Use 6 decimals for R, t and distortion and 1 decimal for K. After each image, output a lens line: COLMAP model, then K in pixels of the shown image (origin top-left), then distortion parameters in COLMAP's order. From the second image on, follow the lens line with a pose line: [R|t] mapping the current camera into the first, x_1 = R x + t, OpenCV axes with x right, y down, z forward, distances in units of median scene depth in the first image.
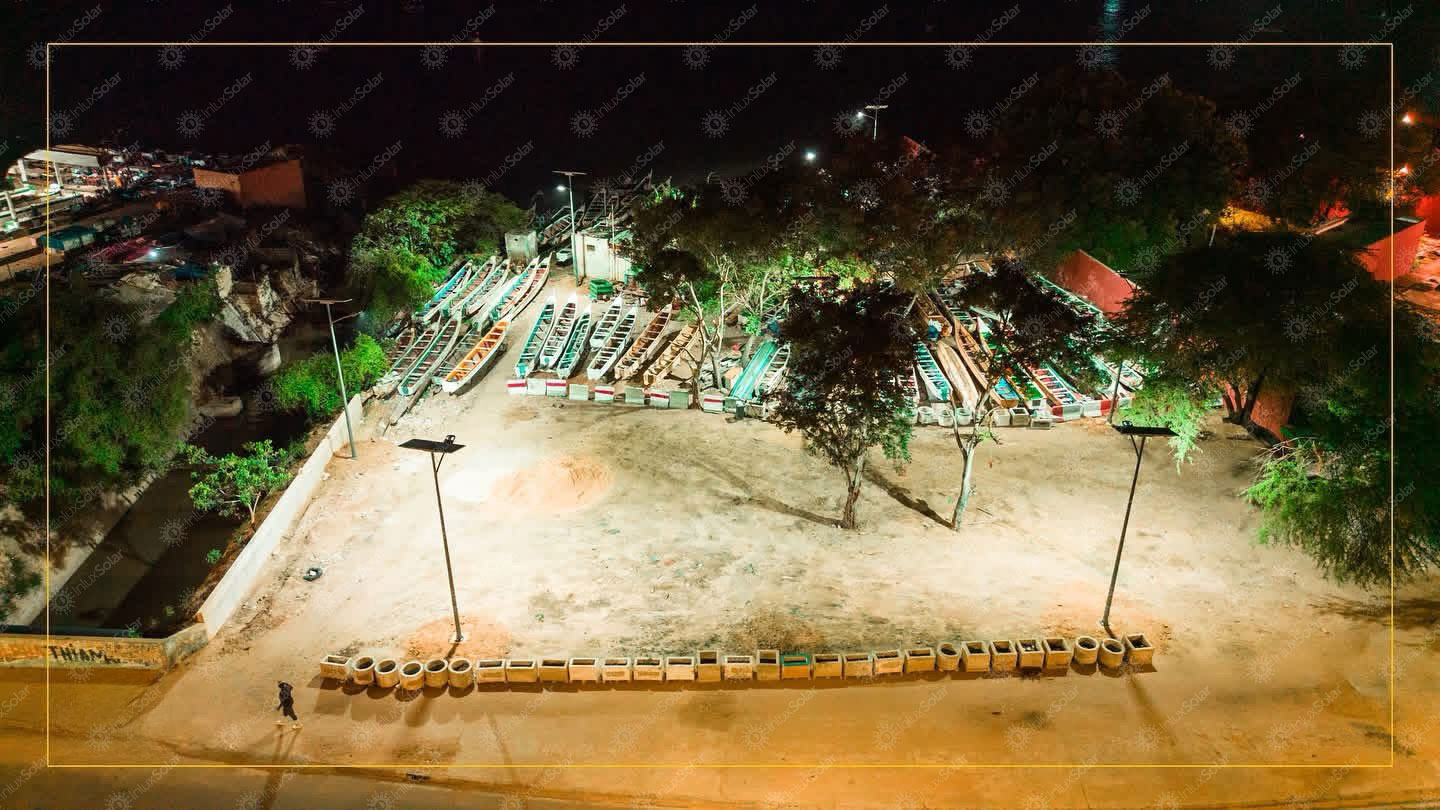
lens RADIAL K [[1011.6, 0, 715.9], [0, 1011.6, 402.3], [0, 0, 1]] dist [0.066925, -0.072042]
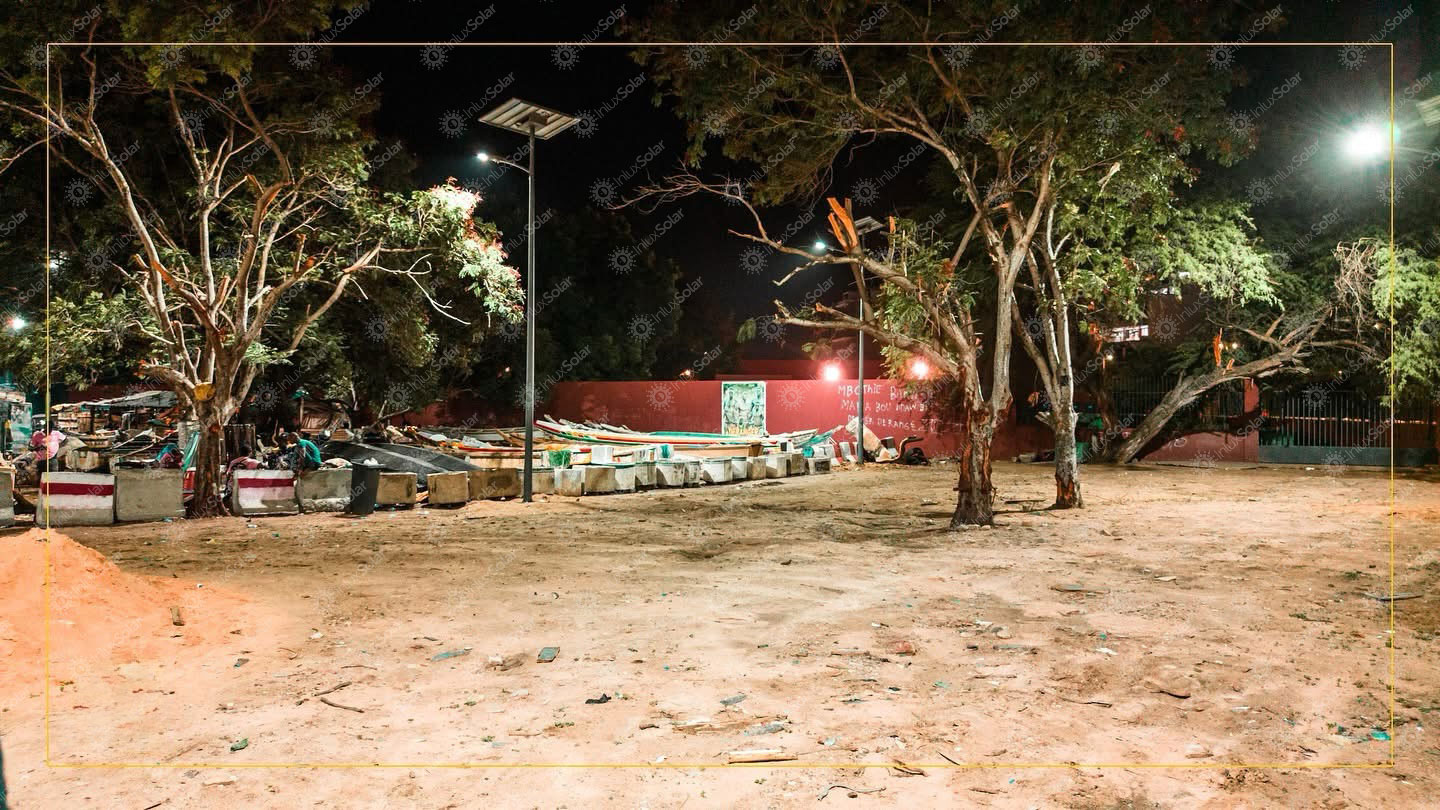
lens RADIAL K [[1009.5, 0, 717.1], [0, 1009.5, 409.7], [0, 0, 1]] dist [0.069821, -0.092337]
pose [[0.579815, 0.002181, 0.814745, -0.190938], [0.360094, 0.896340, -0.258661, 0.118977], [-0.730853, 0.443361, 0.518927, 0.678298]]
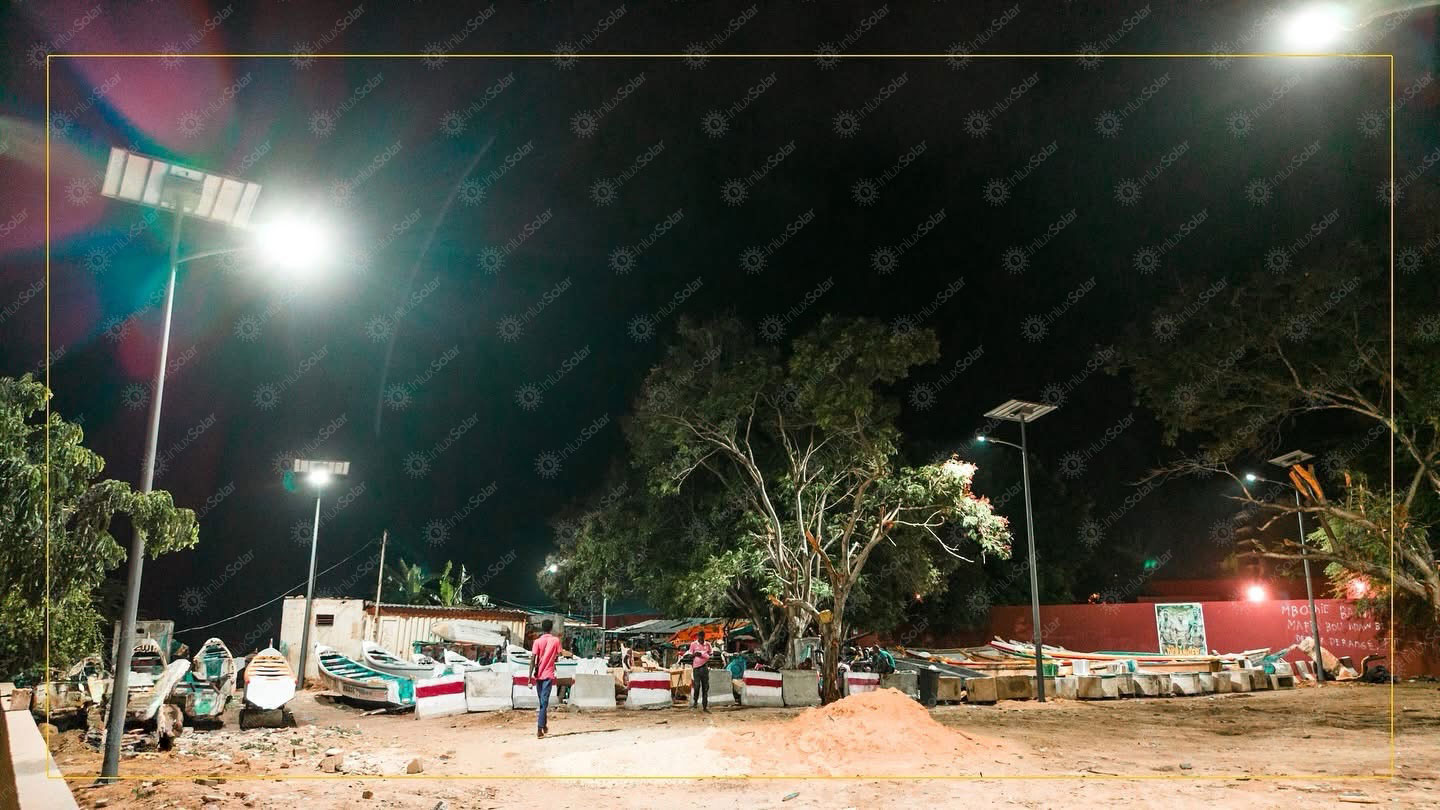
lens RADIAL K [[1011.6, 0, 715.9], [0, 1011.6, 402.3], [0, 0, 1]] dist [0.066925, -0.072042]
pose [[0.823211, 0.122371, 0.554391, -0.344437], [0.259605, 0.787292, -0.559264, 0.146923], [-0.504905, 0.604315, 0.616339, 0.631519]]
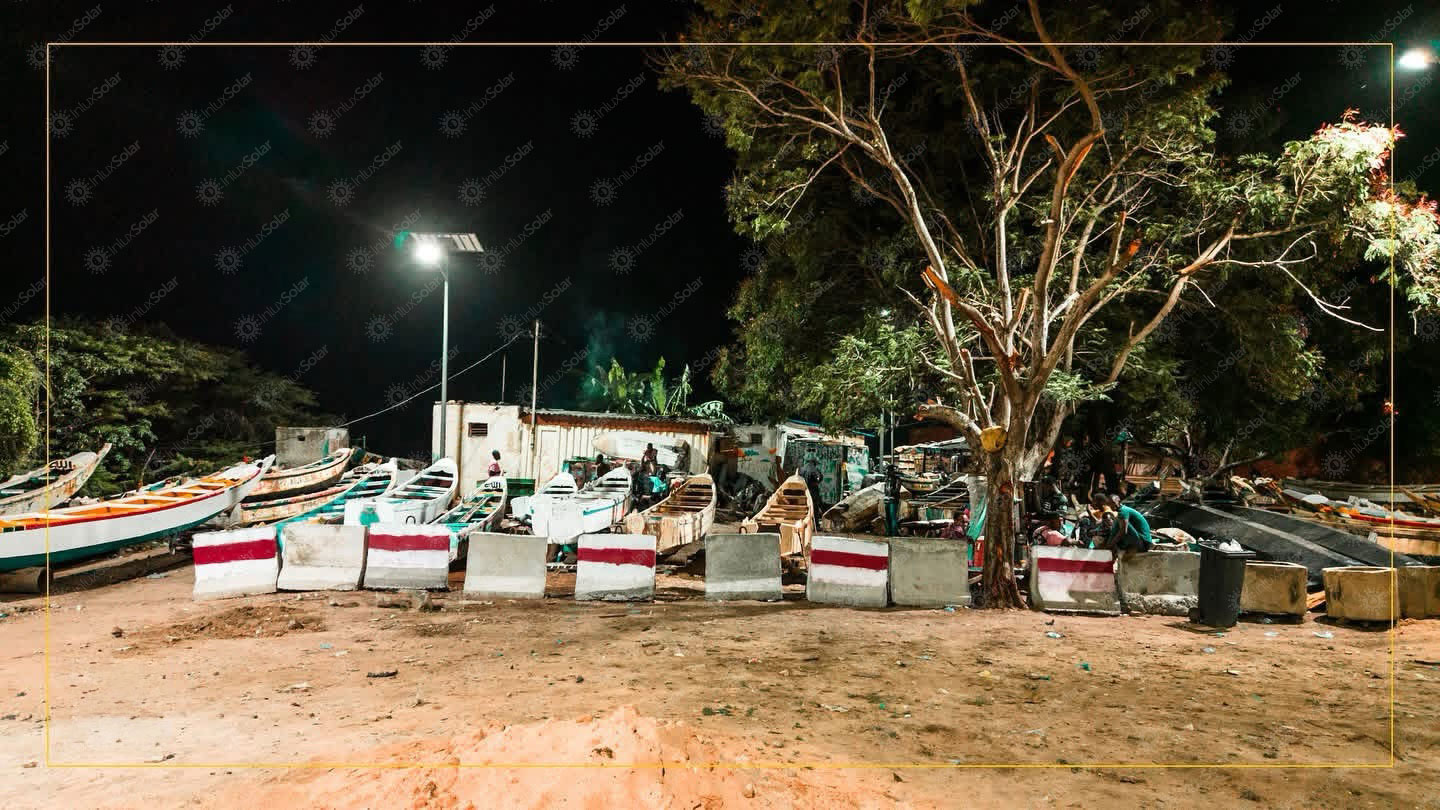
lens RADIAL K [[1011.6, 0, 715.9], [0, 1011.6, 402.3], [0, 0, 1]] dist [0.066925, -0.072042]
pose [[0.983334, 0.017643, 0.180949, -0.130186], [0.071764, 0.876797, -0.475476, 0.074181], [-0.167044, 0.480537, 0.860918, 0.761251]]
